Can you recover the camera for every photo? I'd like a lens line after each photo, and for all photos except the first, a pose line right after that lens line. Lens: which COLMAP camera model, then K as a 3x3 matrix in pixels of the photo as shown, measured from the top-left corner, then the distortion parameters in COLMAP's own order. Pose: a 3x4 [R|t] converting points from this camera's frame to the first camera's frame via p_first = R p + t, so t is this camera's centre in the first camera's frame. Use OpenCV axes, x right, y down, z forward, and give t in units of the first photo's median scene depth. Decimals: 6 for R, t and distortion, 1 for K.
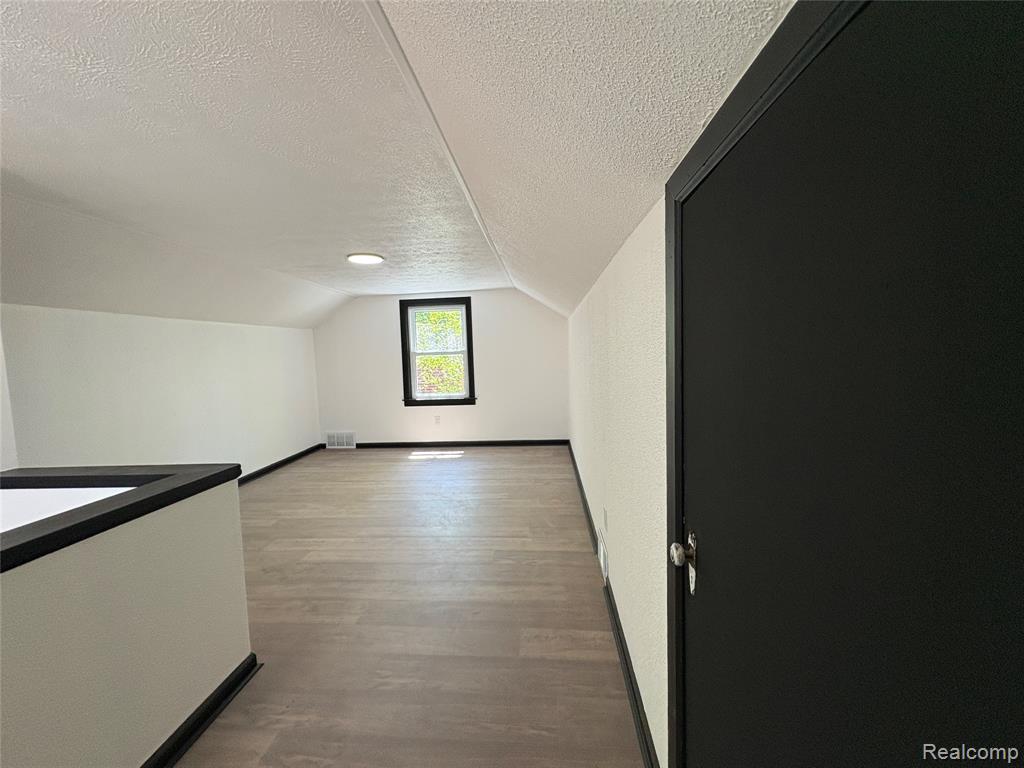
lens RADIAL K [[410.3, 0, 513.2], [0, 410.3, 379.3], [0, 0, 1]] dist [-0.003434, -0.000035]
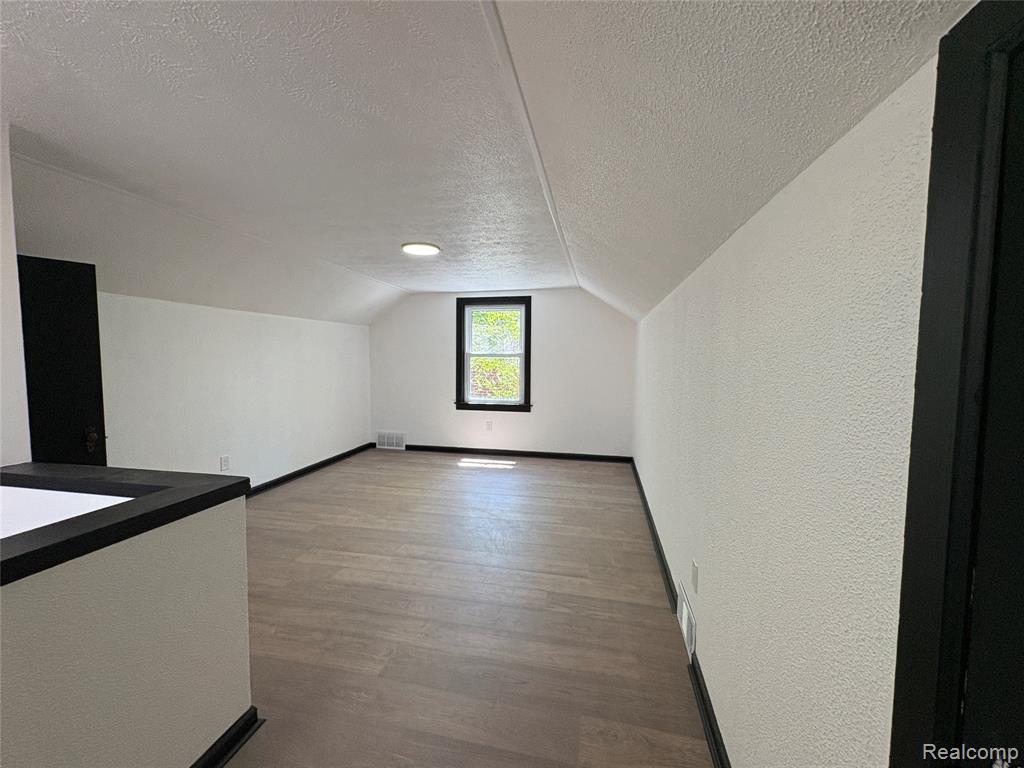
lens RADIAL K [[410.3, 0, 514.3], [0, 410.3, 378.8], [0, 0, 1]] dist [-0.003434, -0.000035]
pose [[0.990448, 0.047608, -0.129410, -0.018308], [-0.049163, 0.998752, -0.008851, -0.005448], [0.128827, 0.015129, 0.991552, 0.112064]]
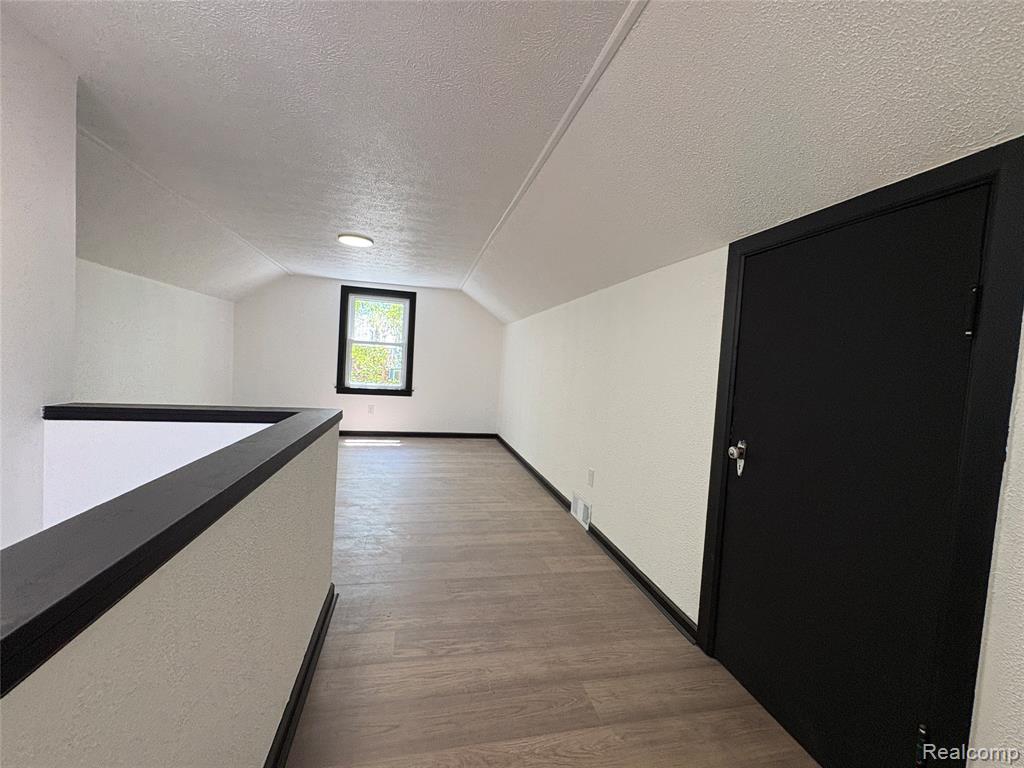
lens RADIAL K [[410.3, 0, 514.5], [0, 410.3, 380.9], [0, 0, 1]] dist [-0.003434, -0.000035]
pose [[0.948048, 0.078716, 0.308234, -0.262237], [-0.072748, 0.996874, -0.030825, 0.056156], [-0.309697, 0.006800, 0.950811, -0.098952]]
